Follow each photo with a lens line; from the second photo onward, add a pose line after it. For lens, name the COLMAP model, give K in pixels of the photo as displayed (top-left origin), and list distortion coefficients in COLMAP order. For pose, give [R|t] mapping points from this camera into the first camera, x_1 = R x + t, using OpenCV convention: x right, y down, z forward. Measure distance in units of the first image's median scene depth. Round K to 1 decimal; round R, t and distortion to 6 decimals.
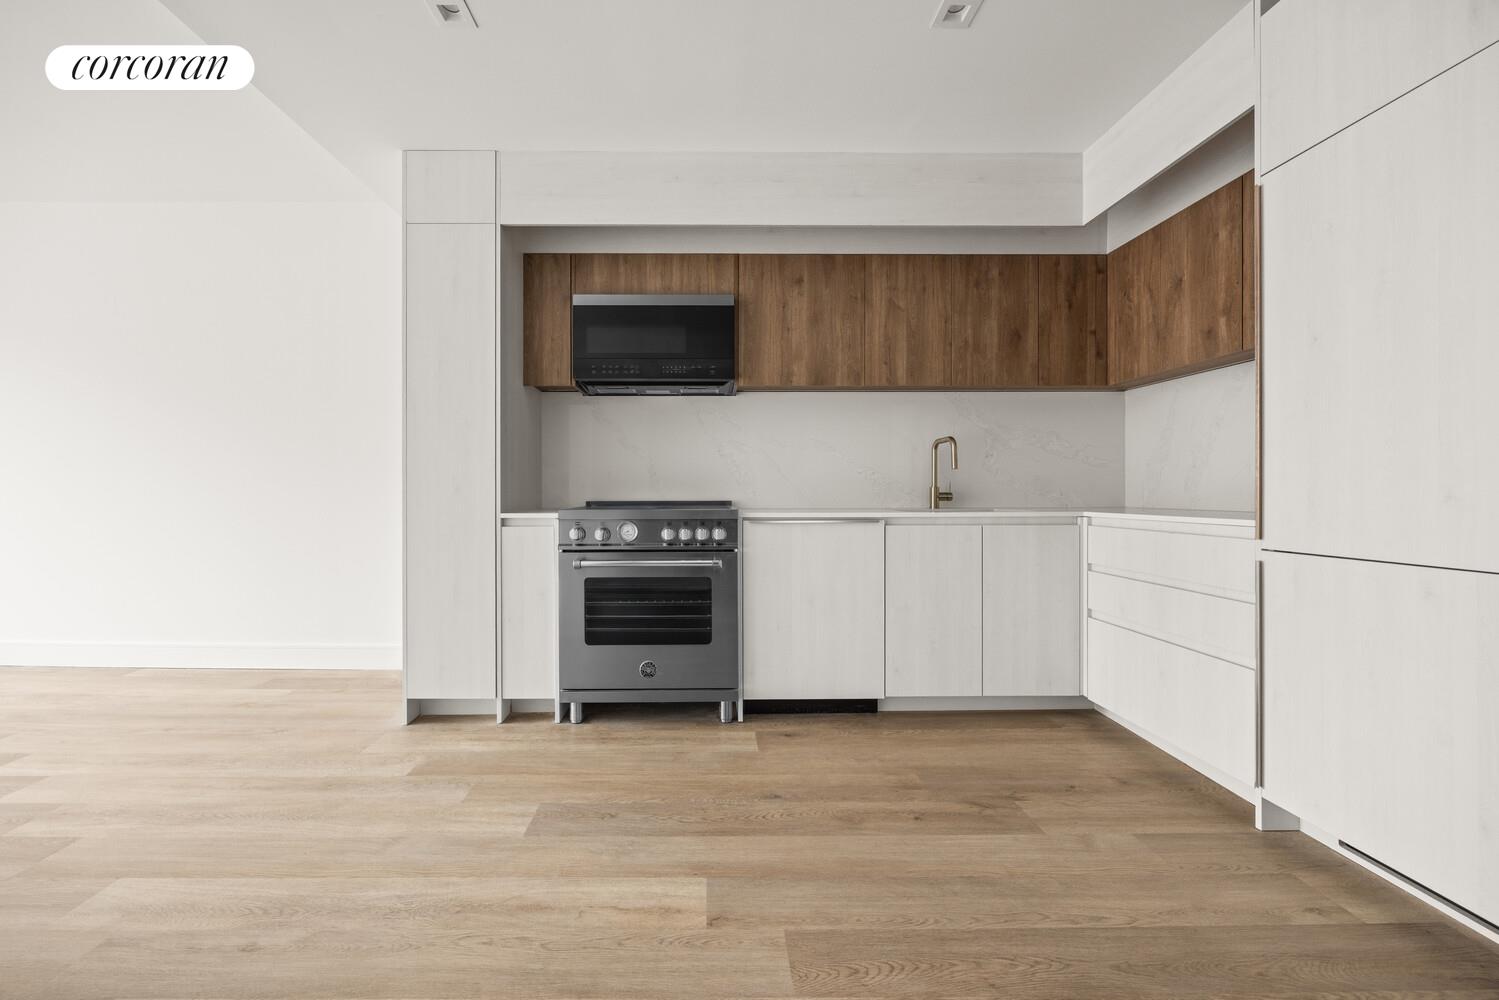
lens RADIAL K [[594.9, 0, 692.5], [0, 594.9, 478.1], [0, 0, 1]] dist [-0.000934, -0.000190]
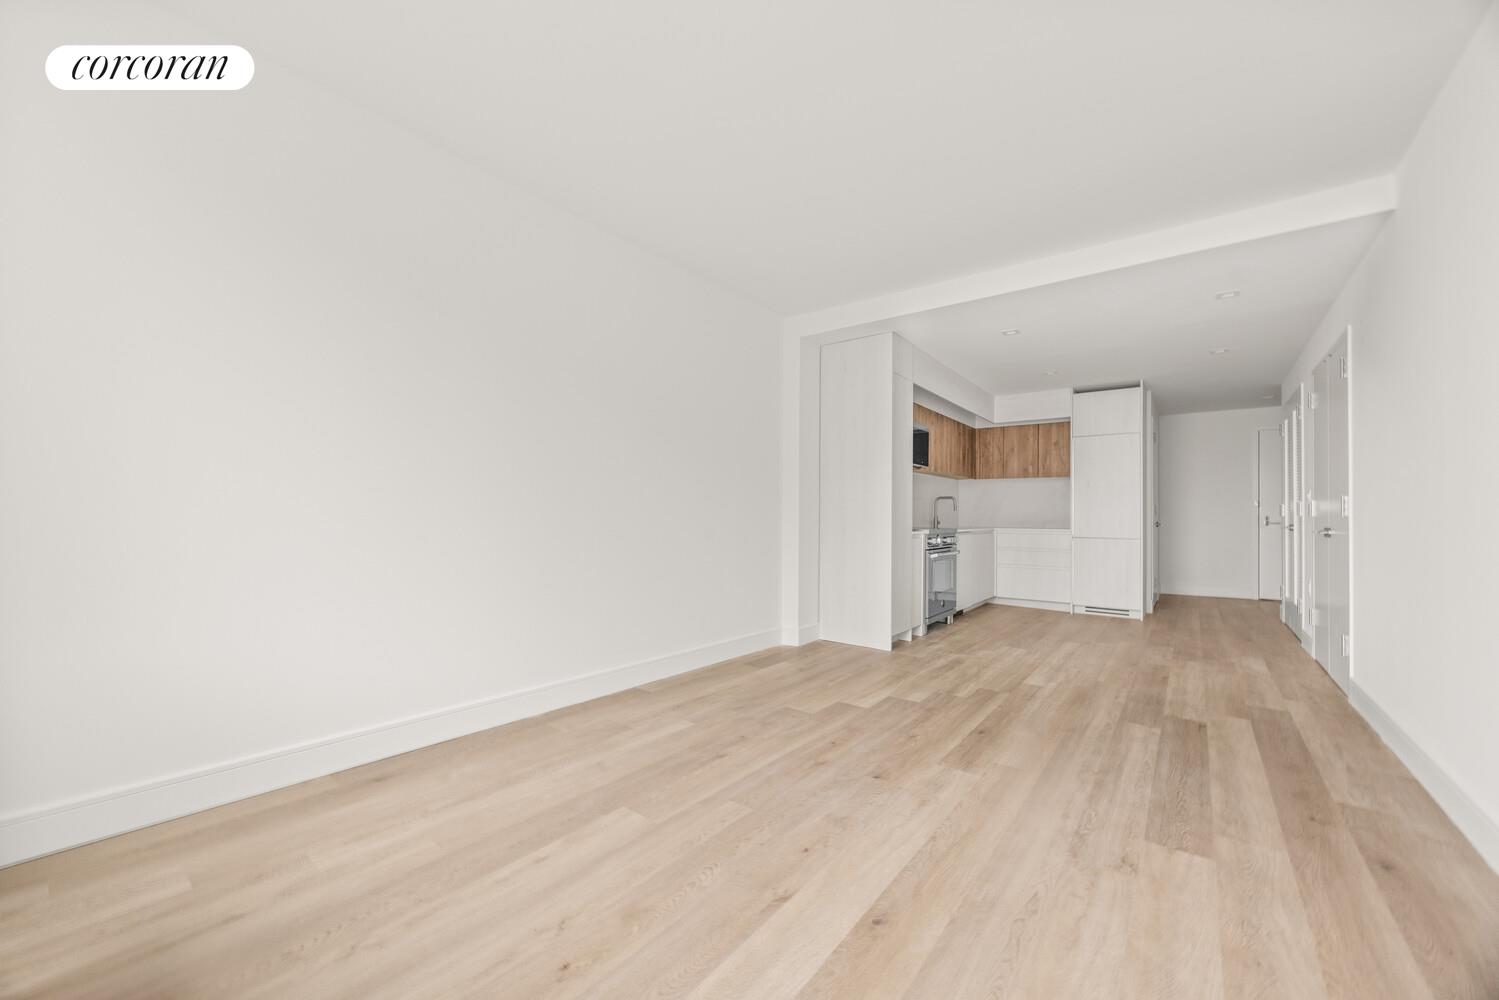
lens RADIAL K [[568.4, 0, 749.5], [0, 568.4, 500.0], [0, 0, 1]] dist [-0.000244, -0.000102]
pose [[0.617141, 0.022951, 0.786518, -2.029617], [-0.025794, 0.999627, -0.008931, -0.019085], [-0.786430, -0.014776, 0.617503, 0.258228]]
